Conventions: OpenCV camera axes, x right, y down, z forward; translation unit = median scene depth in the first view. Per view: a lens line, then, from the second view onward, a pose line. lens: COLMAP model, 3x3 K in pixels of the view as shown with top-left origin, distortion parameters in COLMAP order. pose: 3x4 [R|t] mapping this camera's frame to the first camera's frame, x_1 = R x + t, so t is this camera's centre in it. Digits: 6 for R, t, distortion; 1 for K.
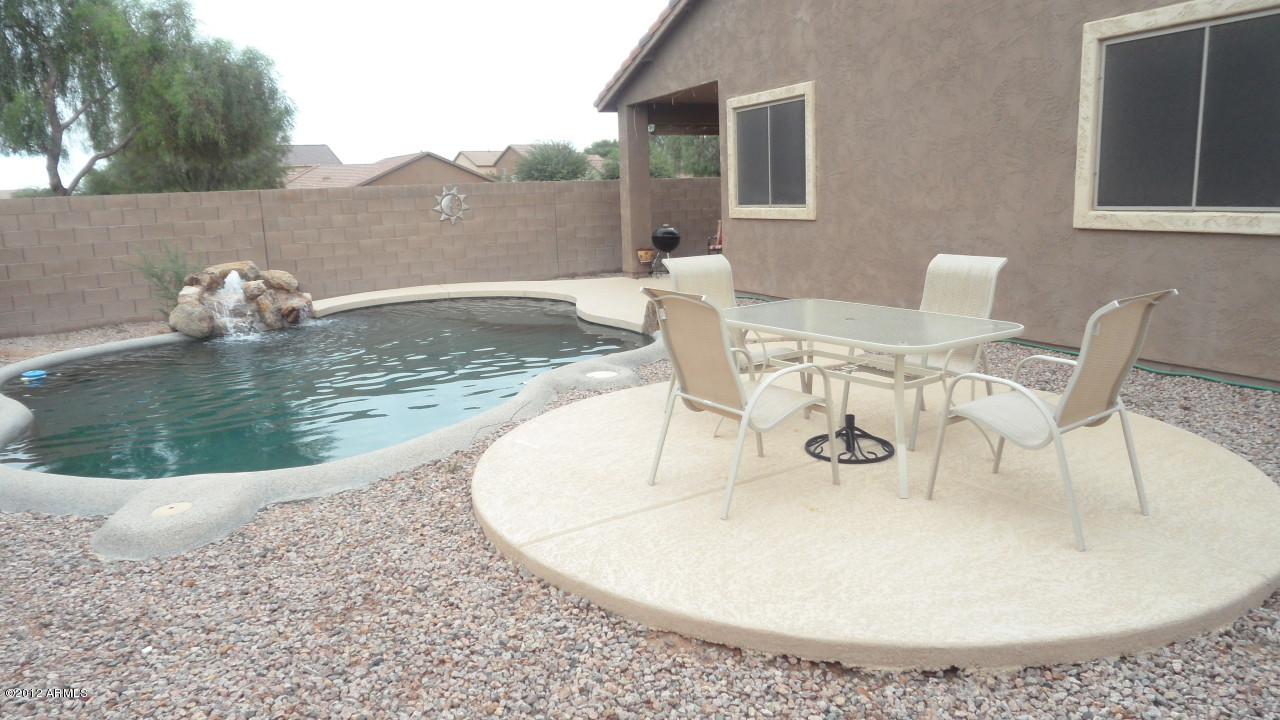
lens RADIAL K [[855.2, 0, 641.9], [0, 855.2, 373.6], [0, 0, 1]] dist [-0.036272, 0.004138]
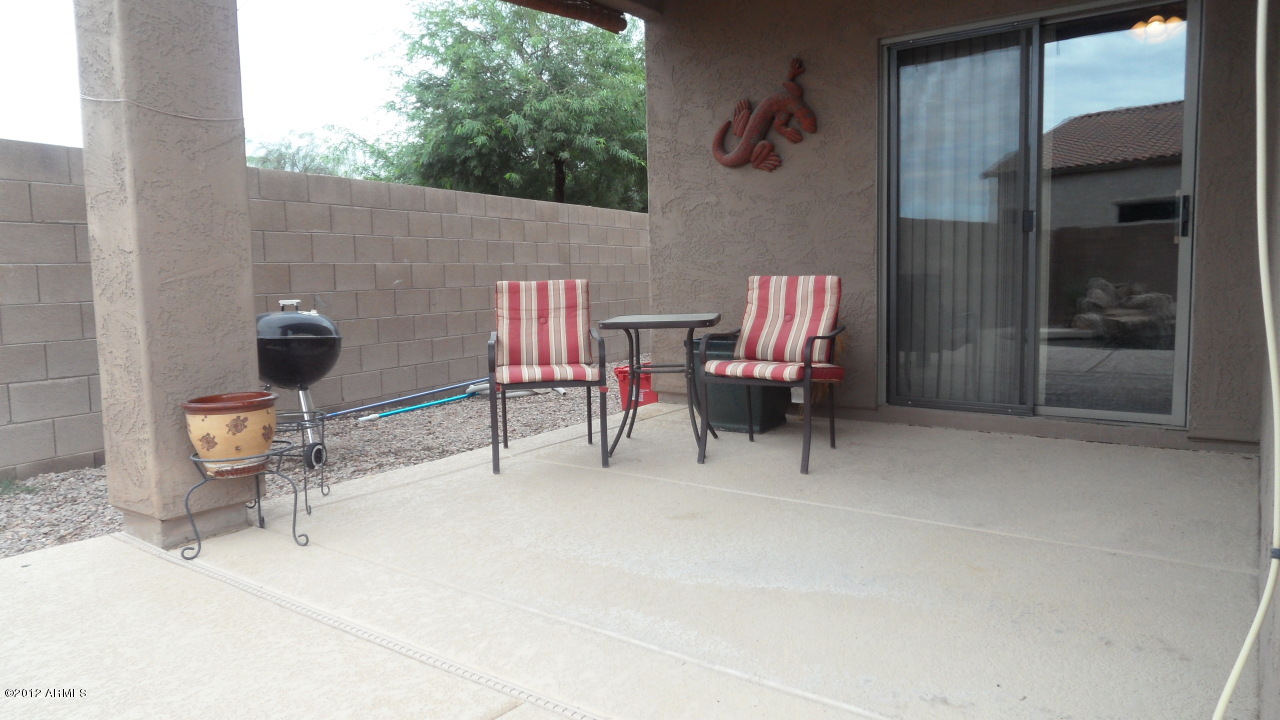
lens RADIAL K [[855.2, 0, 641.9], [0, 855.2, 373.6], [0, 0, 1]] dist [-0.036272, 0.004138]
pose [[0.885389, -0.034261, 0.463586, -0.002011], [0.083621, 0.992750, -0.086337, -0.112474], [-0.457267, 0.115207, 0.881836, 0.682609]]
